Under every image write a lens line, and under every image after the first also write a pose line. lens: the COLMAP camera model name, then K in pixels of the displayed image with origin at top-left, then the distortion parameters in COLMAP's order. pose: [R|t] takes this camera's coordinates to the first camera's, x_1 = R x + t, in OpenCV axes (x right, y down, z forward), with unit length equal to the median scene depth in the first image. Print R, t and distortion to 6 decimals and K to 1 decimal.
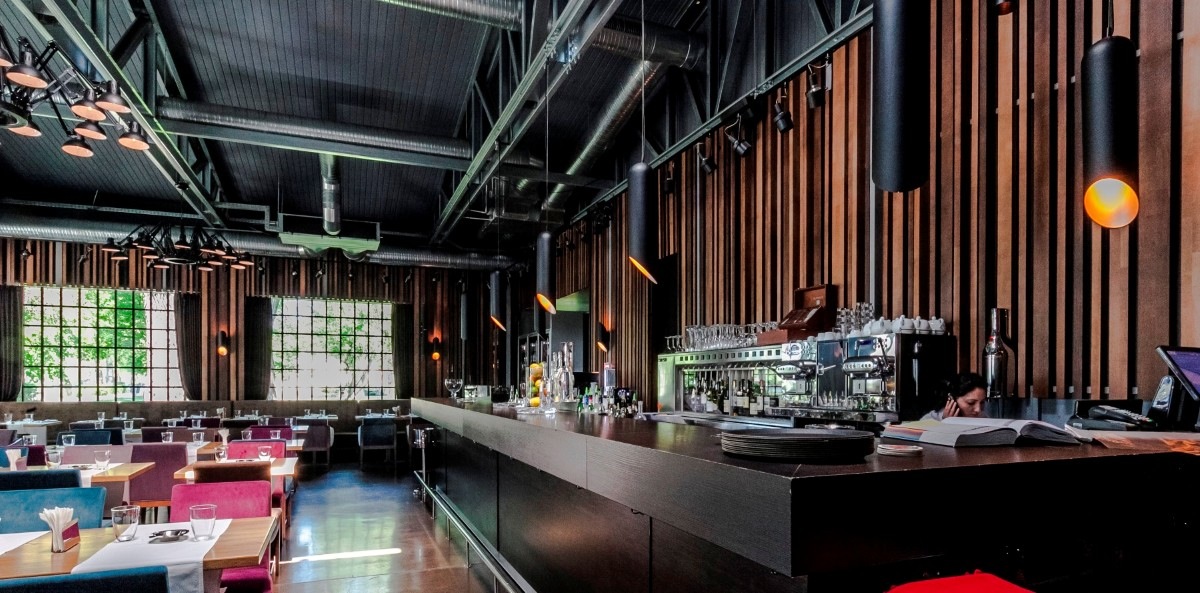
lens RADIAL K [[646.2, 0, 601.4], [0, 646.2, 385.8], [0, 0, 1]] dist [-0.000233, 0.000000]
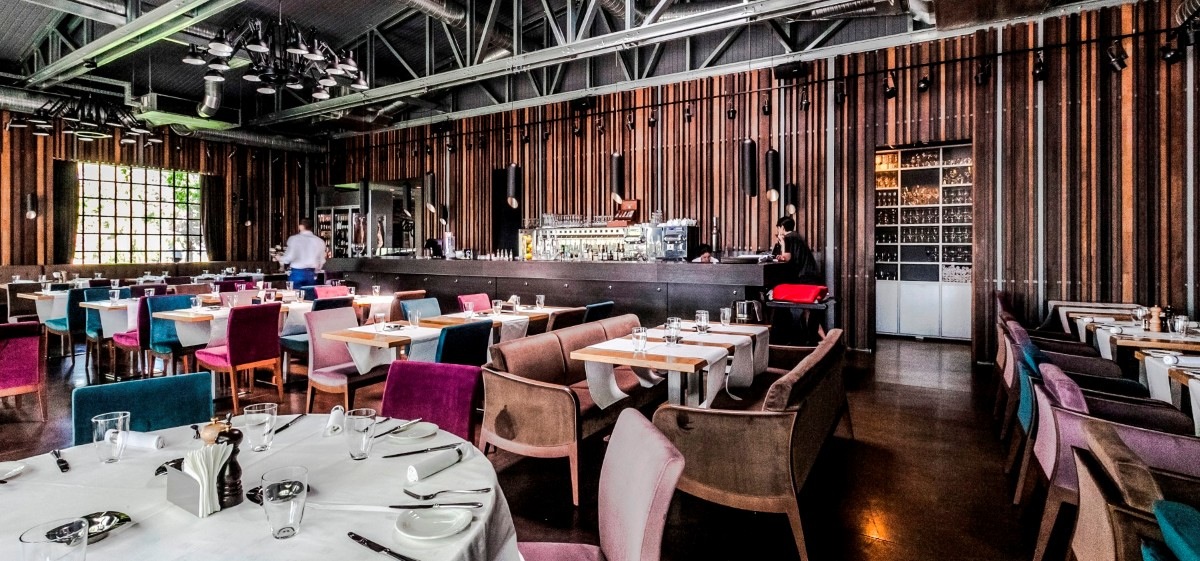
lens RADIAL K [[539.0, 0, 602.2], [0, 539.0, 247.0], [0, 0, 1]] dist [-0.000305, -0.000045]
pose [[0.798603, -0.003691, 0.601846, -0.617560], [0.005626, 0.999983, -0.001332, 0.001479], [-0.601831, 0.004450, 0.798611, -0.270570]]
